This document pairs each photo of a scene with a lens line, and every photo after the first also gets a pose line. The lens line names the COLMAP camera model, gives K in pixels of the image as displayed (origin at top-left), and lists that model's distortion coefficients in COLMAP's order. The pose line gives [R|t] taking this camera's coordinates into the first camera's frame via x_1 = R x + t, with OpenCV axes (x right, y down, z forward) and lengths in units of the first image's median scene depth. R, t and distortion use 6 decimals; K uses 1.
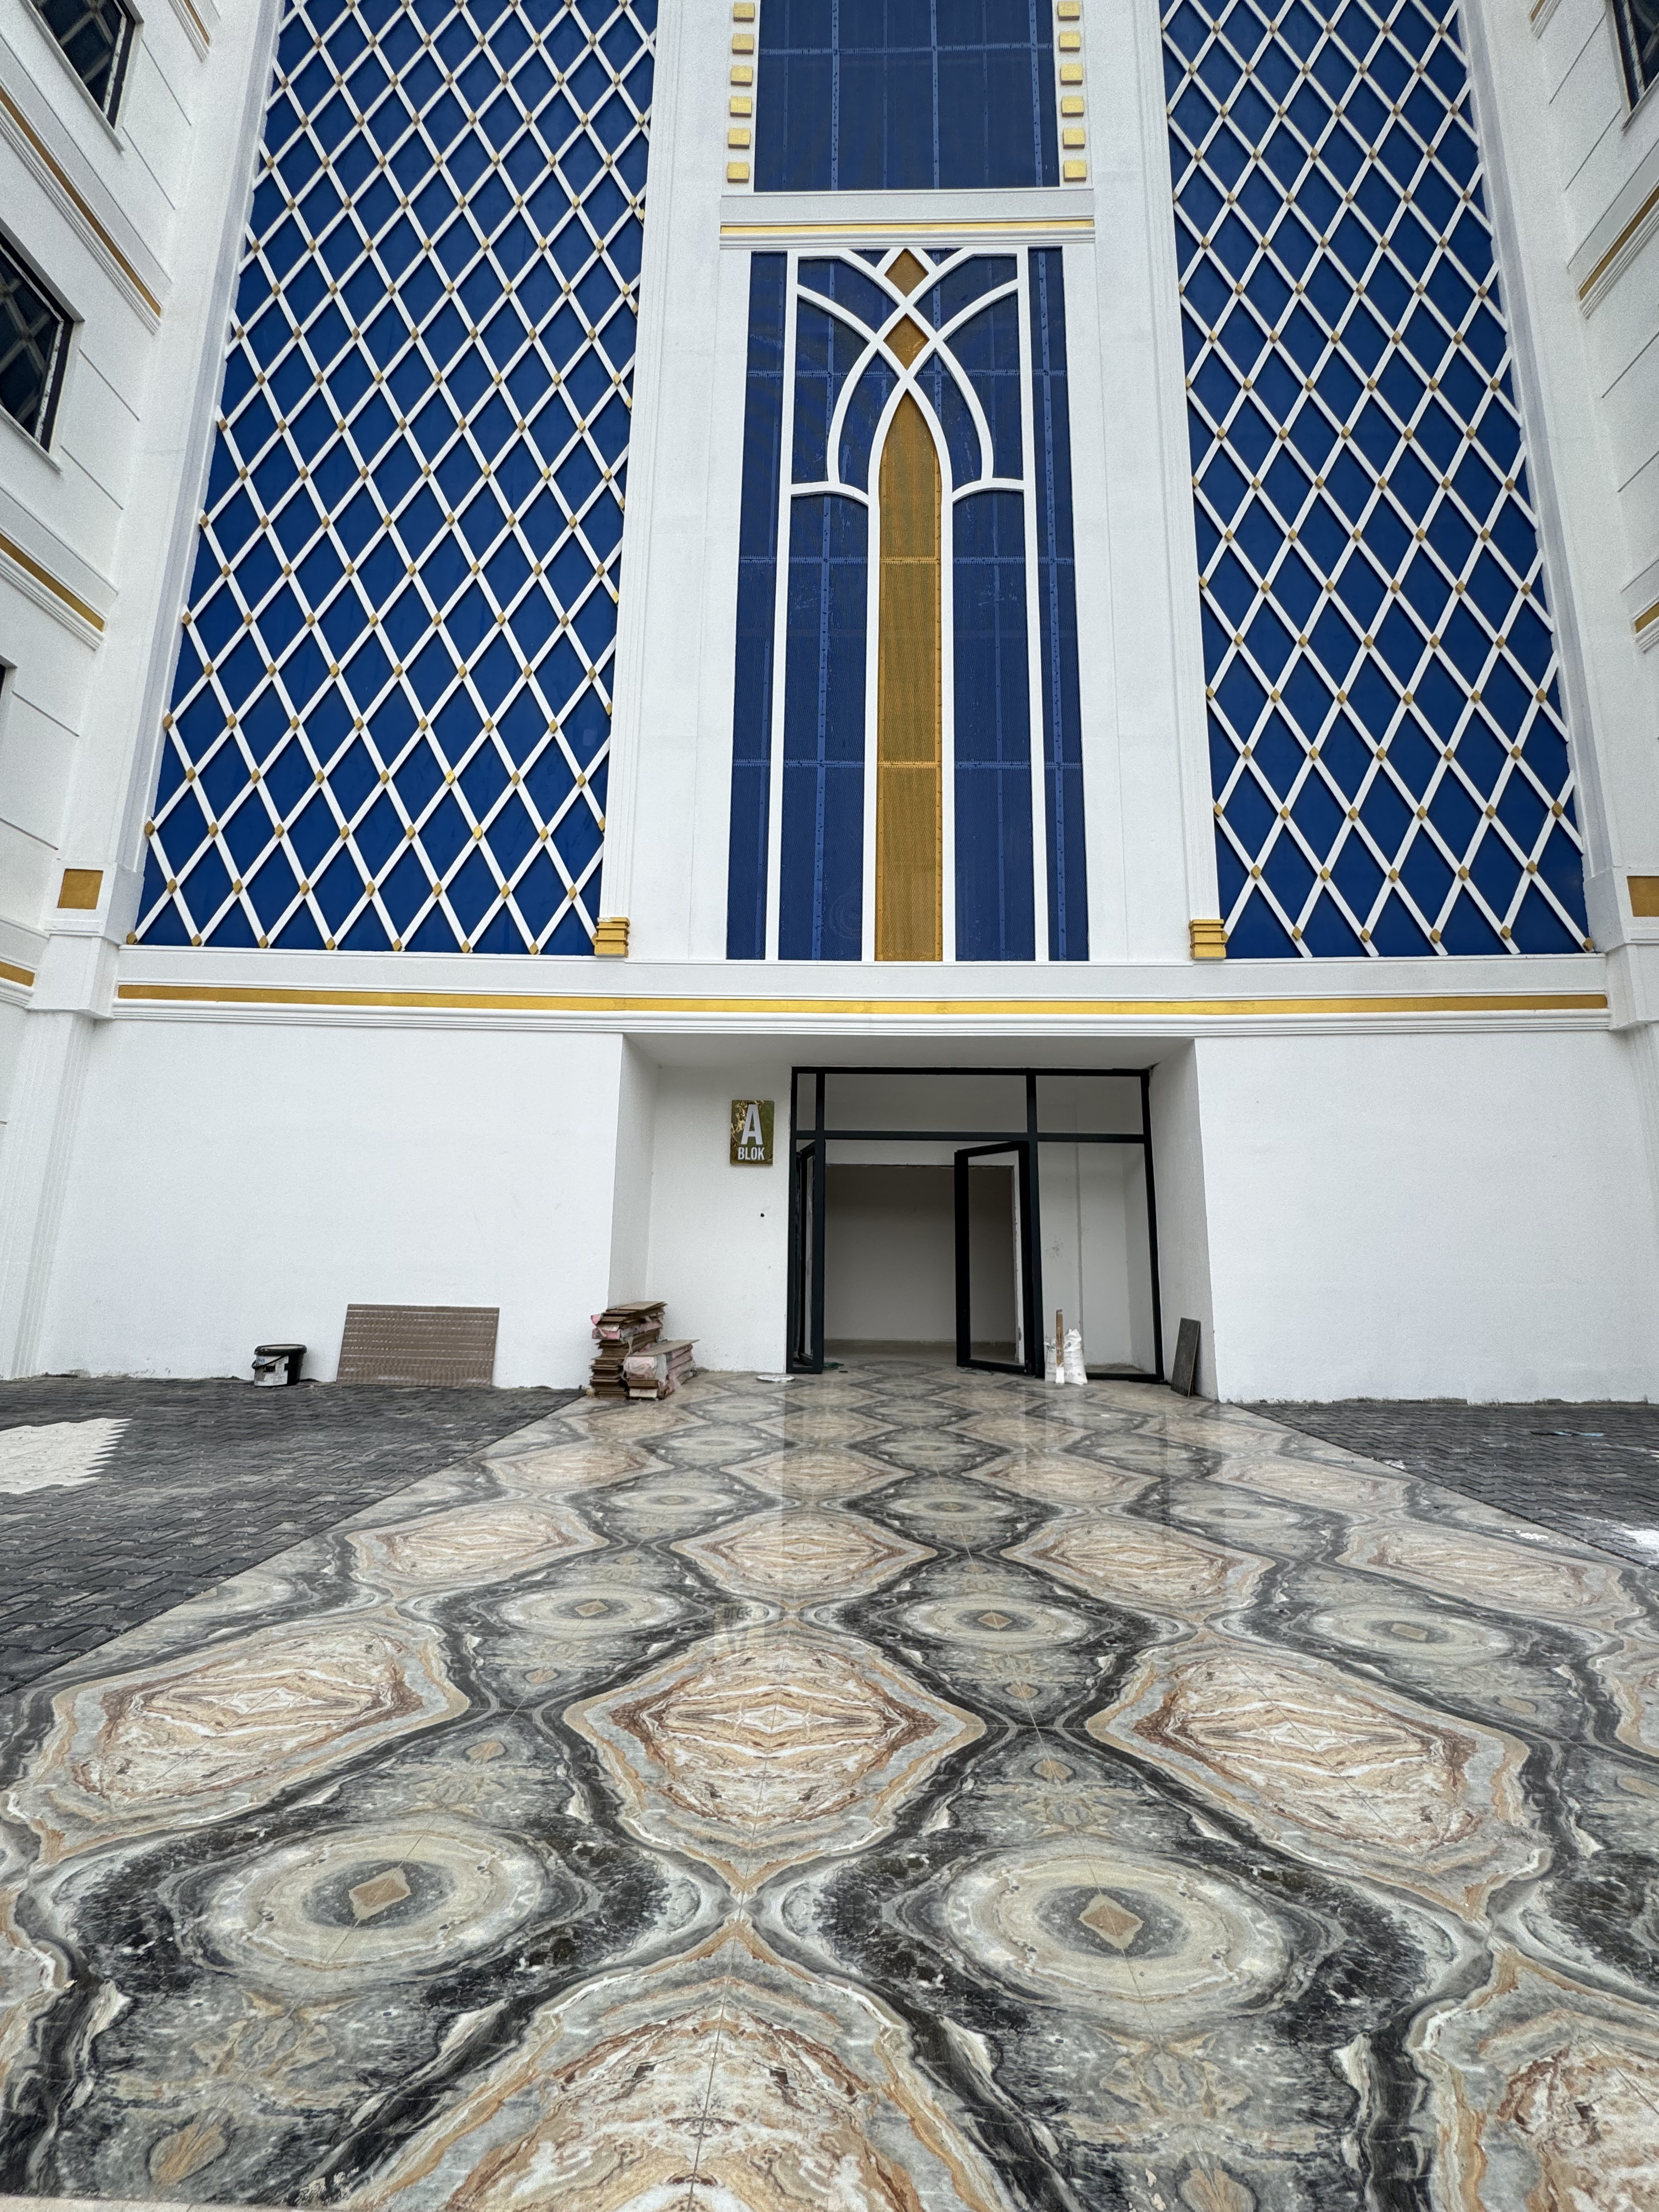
lens RADIAL K [[887.1, 0, 827.3], [0, 887.1, 1104.3], [0, 0, 1]] dist [-0.004344, 0.000779]
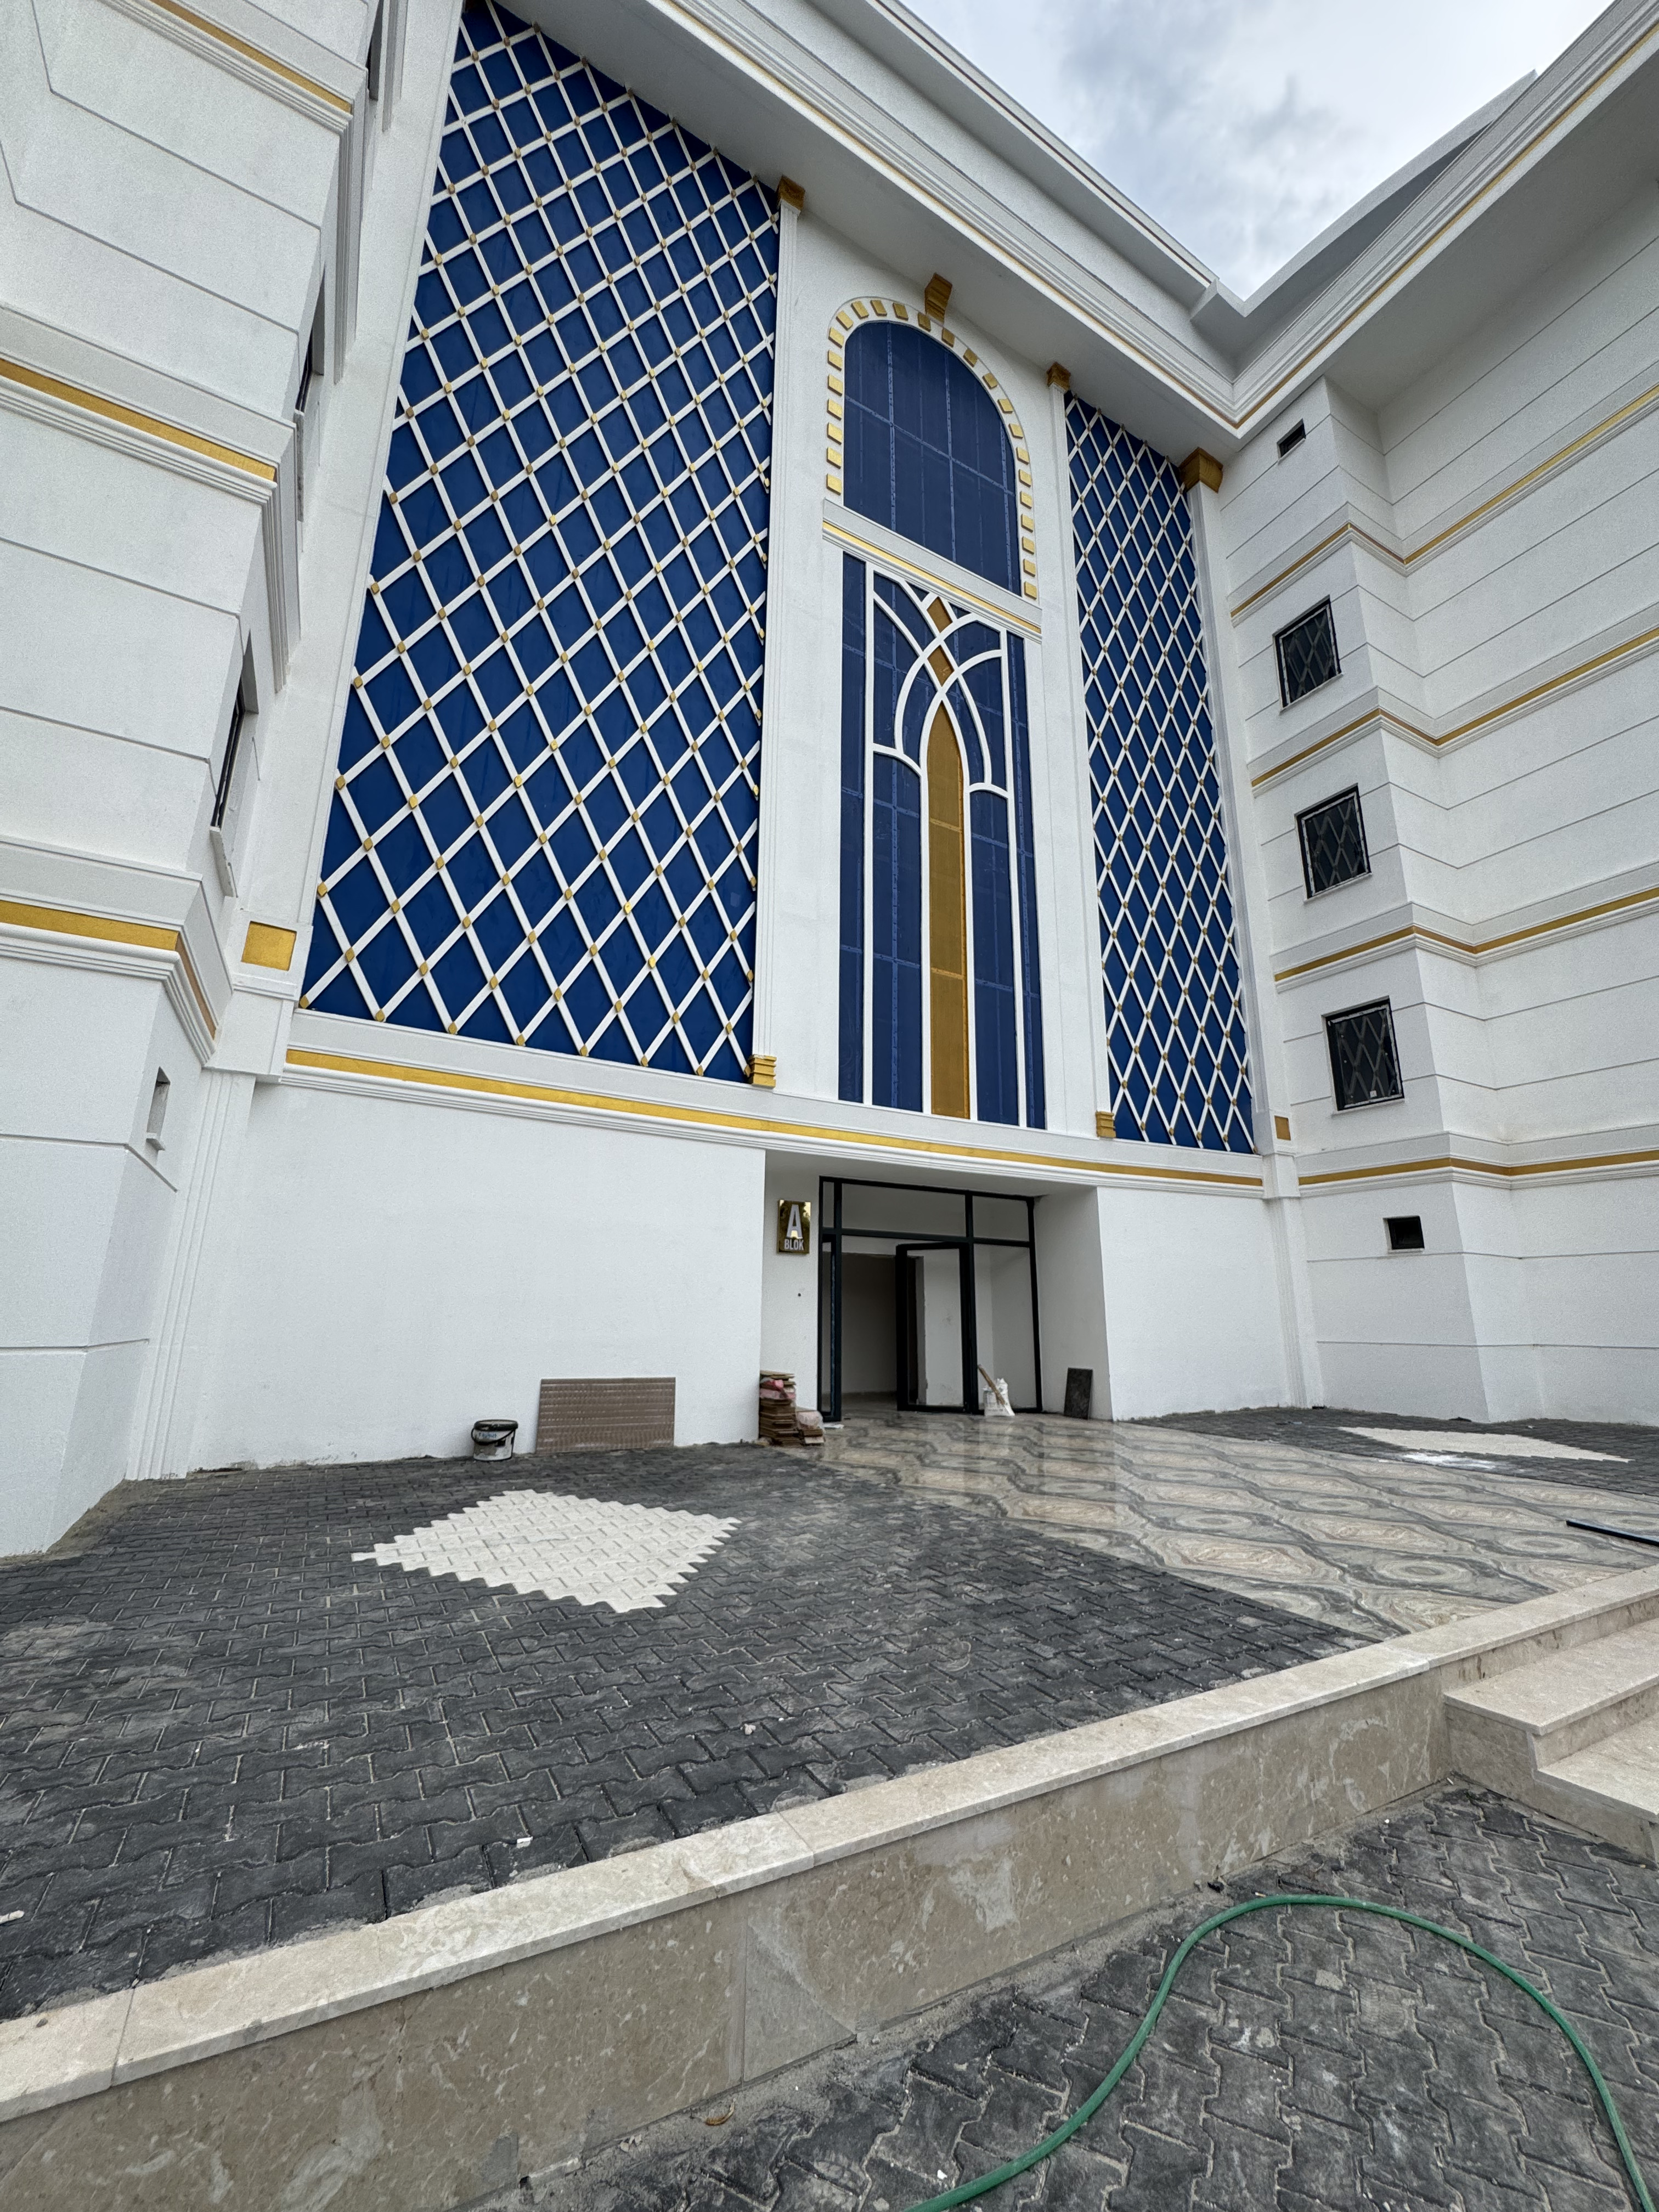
lens RADIAL K [[887.1, 0, 835.7], [0, 887.1, 1102.3], [0, 0, 1]] dist [-0.004344, 0.000779]
pose [[0.858986, 0.118055, 0.498203, -0.738595], [-0.088222, 0.992628, -0.083106, -0.048715], [-0.504342, 0.027434, 0.863068, -0.119101]]
